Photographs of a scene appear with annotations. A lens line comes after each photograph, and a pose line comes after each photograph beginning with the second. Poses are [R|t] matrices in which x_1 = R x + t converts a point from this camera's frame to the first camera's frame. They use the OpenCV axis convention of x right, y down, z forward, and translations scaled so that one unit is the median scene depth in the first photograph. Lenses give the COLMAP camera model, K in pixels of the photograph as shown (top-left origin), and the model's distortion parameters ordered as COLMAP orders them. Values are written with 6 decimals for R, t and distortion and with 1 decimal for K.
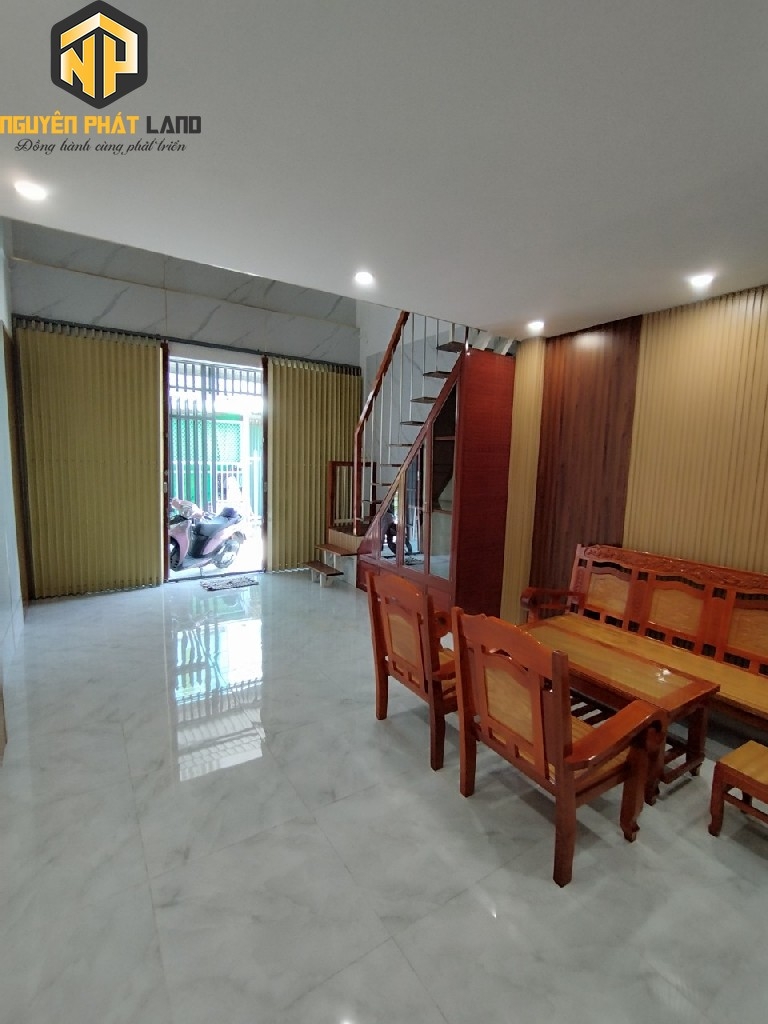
lens RADIAL K [[469.0, 0, 384.0], [0, 469.0, 512.0], [0, 0, 1]] dist [-0.000544, -0.000088]
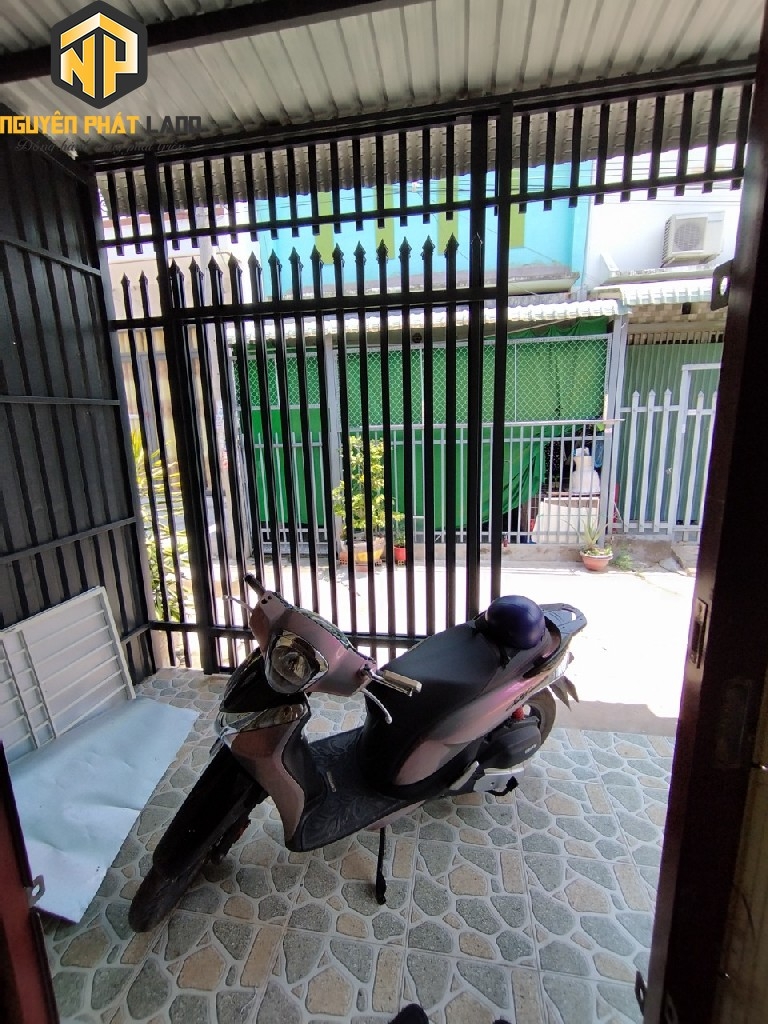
lens RADIAL K [[469.0, 0, 384.0], [0, 469.0, 512.0], [0, 0, 1]] dist [-0.000544, -0.000088]
pose [[0.734318, 0.094287, -0.672225, -0.132554], [-0.027086, 0.993588, 0.109773, -0.056677], [0.678265, -0.062400, 0.732163, 0.478981]]
